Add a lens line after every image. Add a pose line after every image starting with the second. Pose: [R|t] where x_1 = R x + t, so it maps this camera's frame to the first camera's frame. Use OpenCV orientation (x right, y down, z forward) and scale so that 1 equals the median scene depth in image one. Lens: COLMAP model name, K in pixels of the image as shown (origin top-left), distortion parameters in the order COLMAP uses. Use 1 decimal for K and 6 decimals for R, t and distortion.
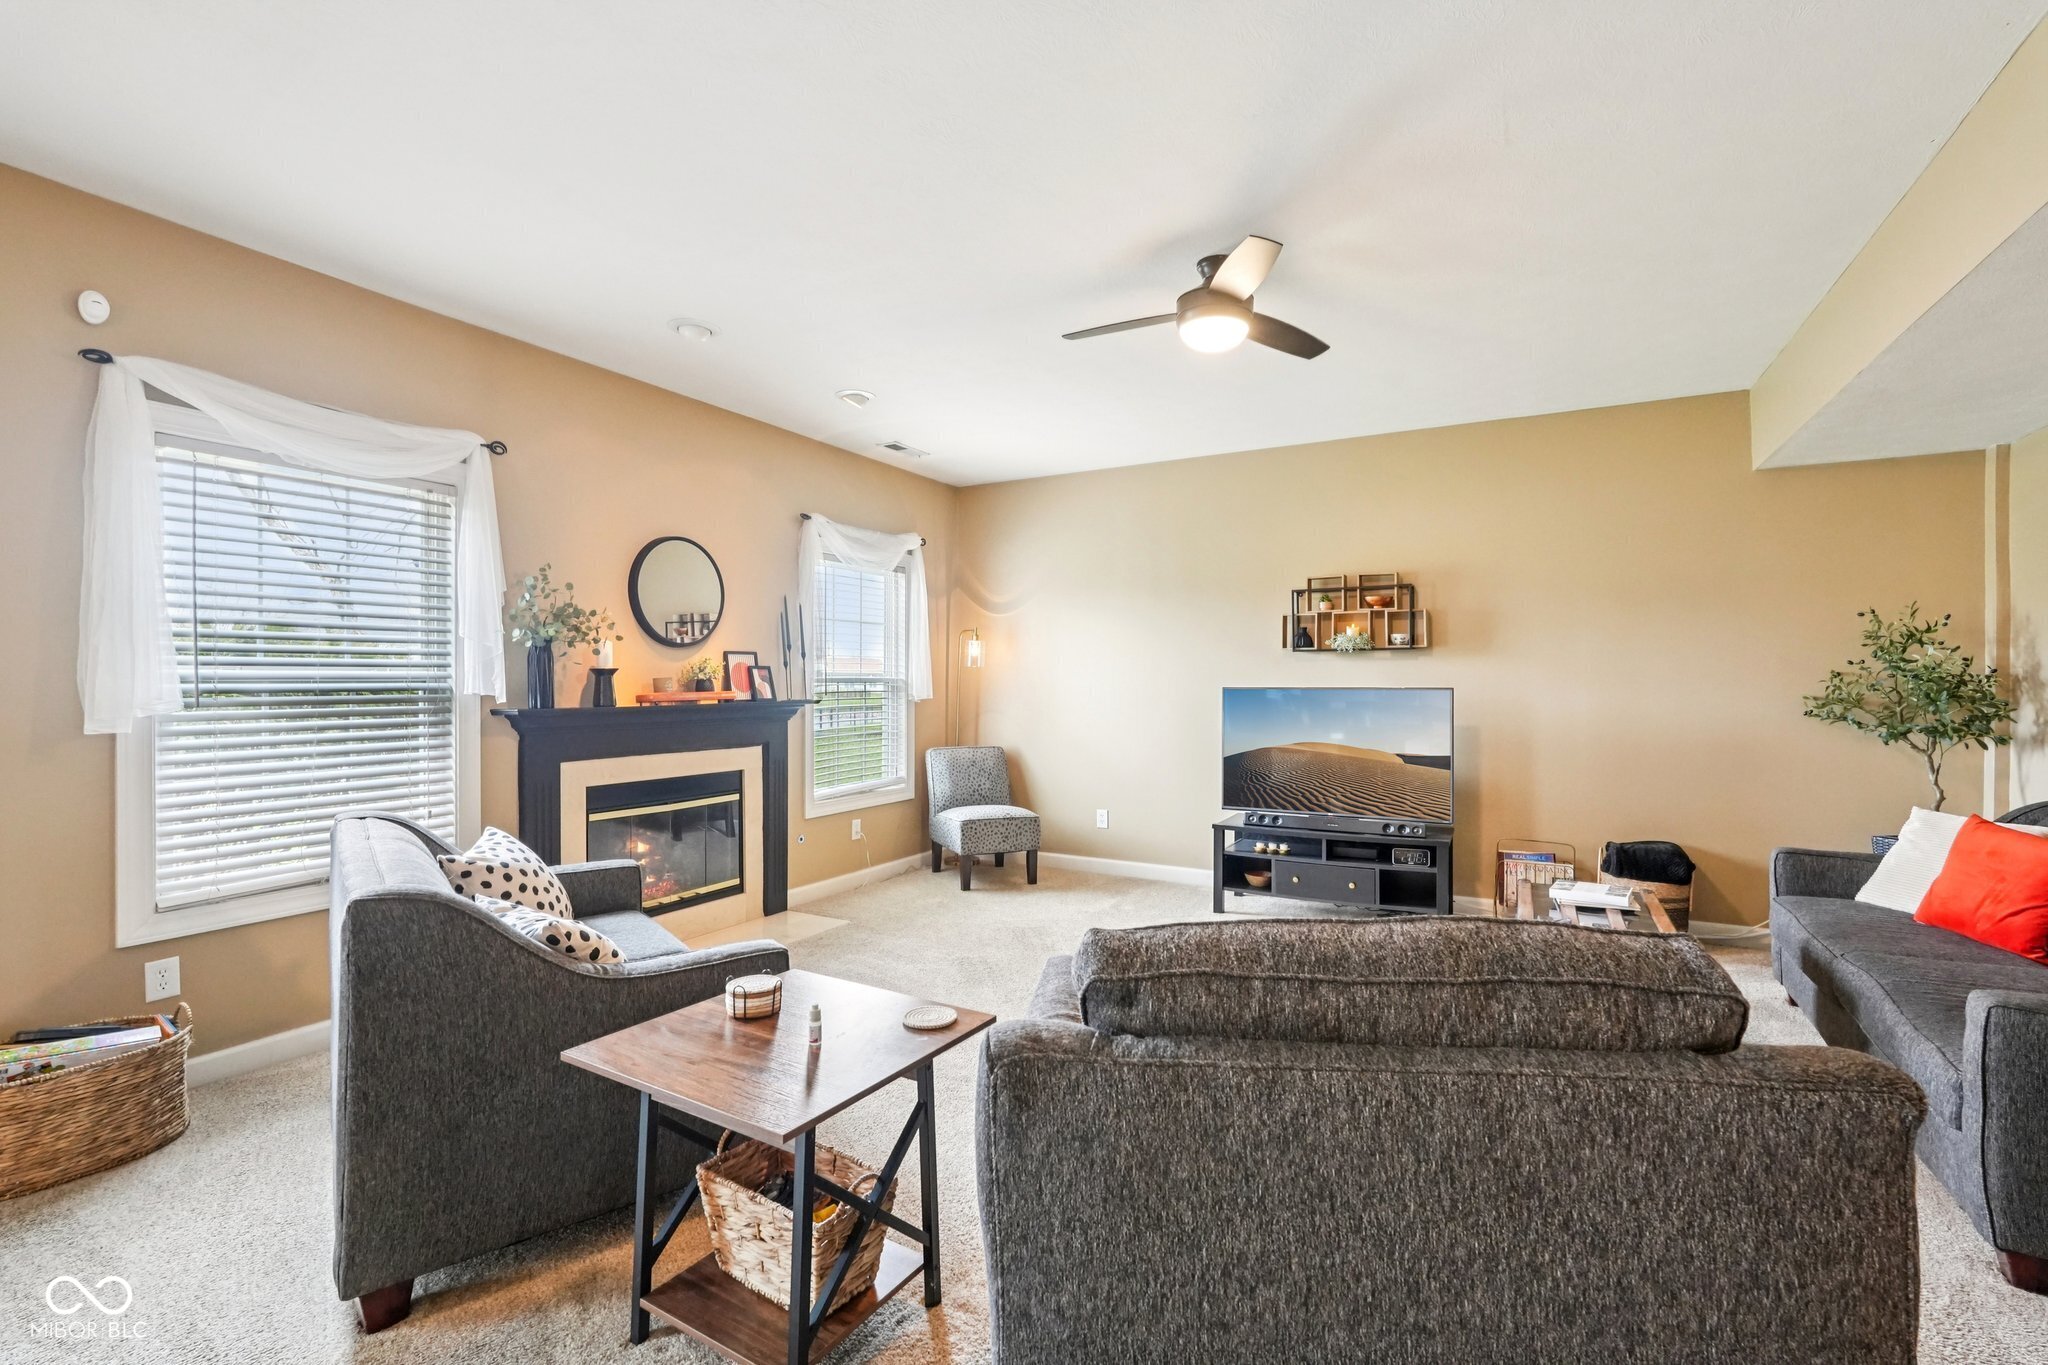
lens RADIAL K [[899.4, 0, 1021.5], [0, 899.4, 684.1], [0, 0, 1]] dist [-0.016250, 0.009304]
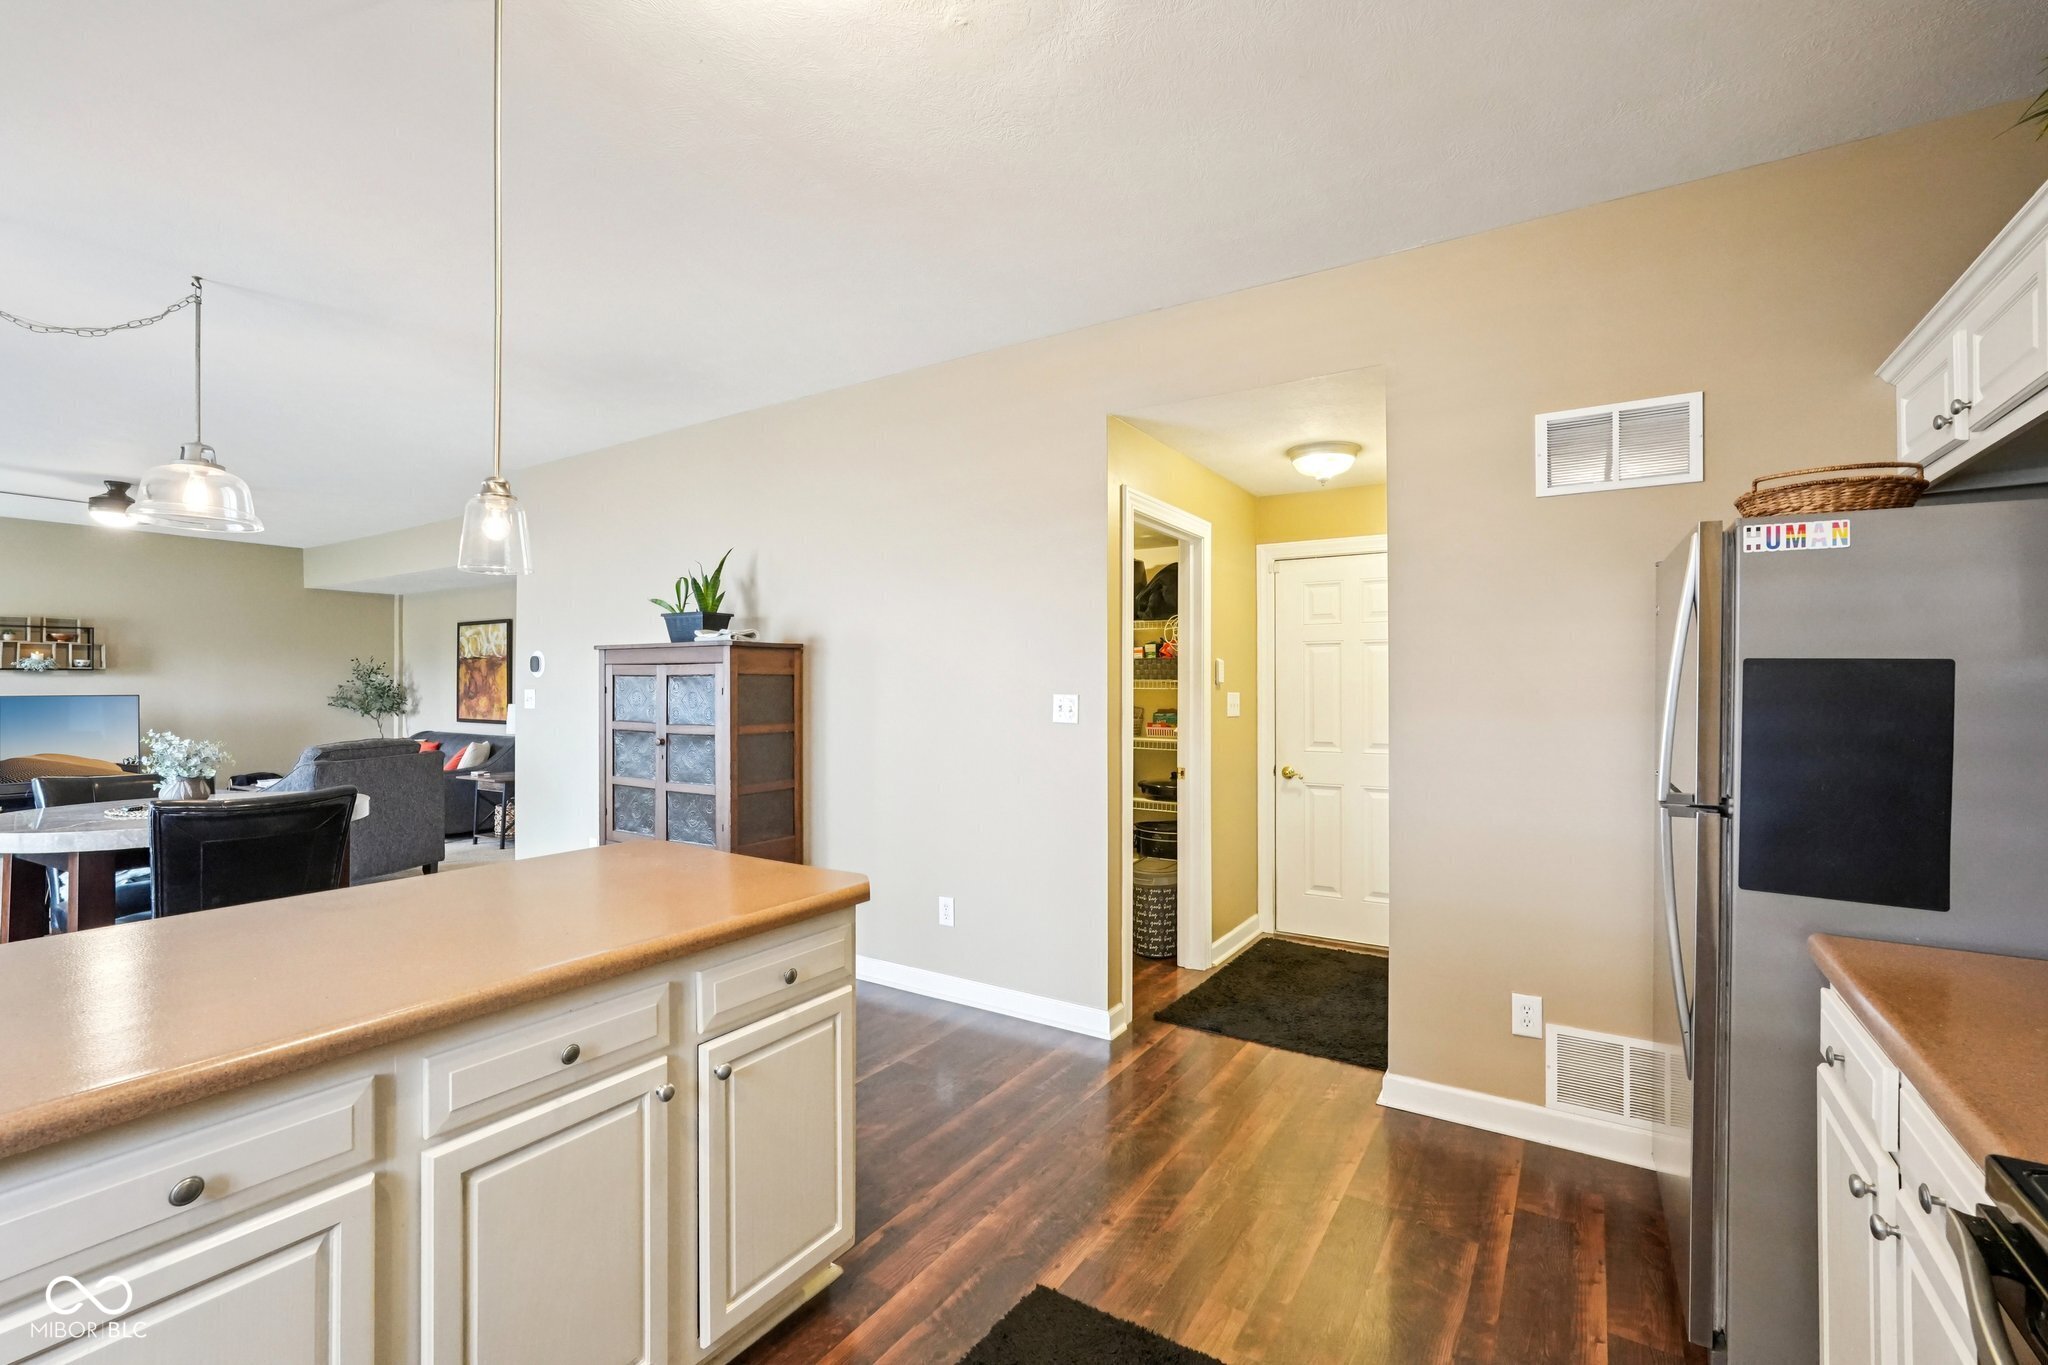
lens RADIAL K [[896.4, 0, 1018.3], [0, 896.4, 666.9], [0, 0, 1]] dist [-0.014913, 0.009487]
pose [[0.062418, 0.019766, 0.997854, -1.040348], [0.004635, 0.999787, -0.020094, -0.006096], [-0.998039, 0.005879, 0.062313, -0.713640]]
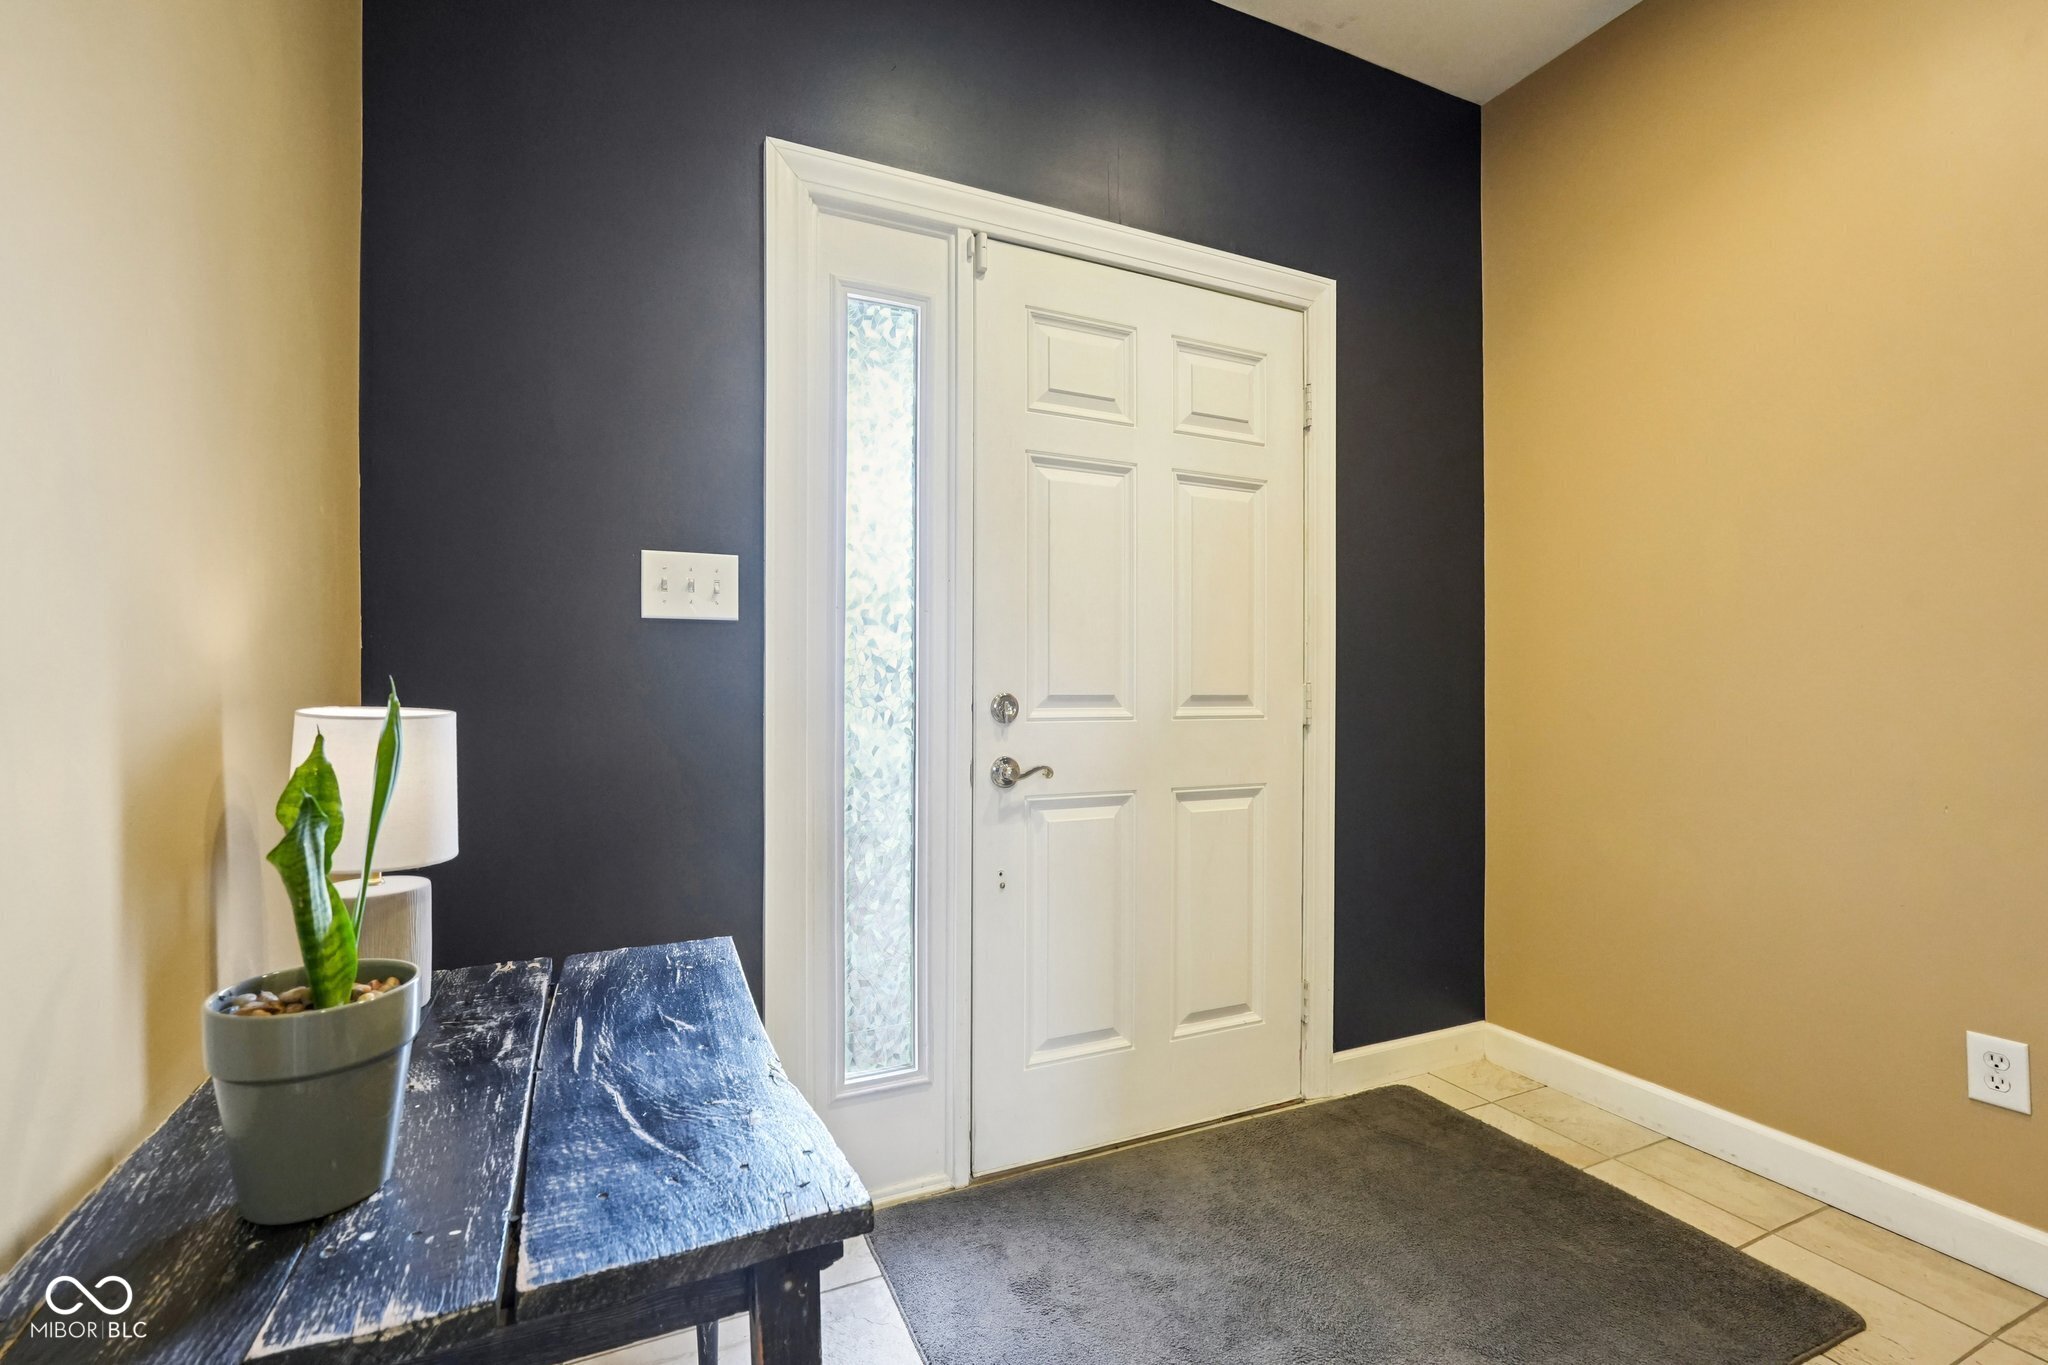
lens RADIAL K [[899.4, 0, 1021.5], [0, 899.4, 684.1], [0, 0, 1]] dist [-0.016250, 0.009304]
pose [[-0.809496, -0.007031, 0.587084, 0.431163], [-0.000909, 0.999942, 0.010723, 0.036028], [-0.587125, 0.008147, -0.809455, -0.028214]]
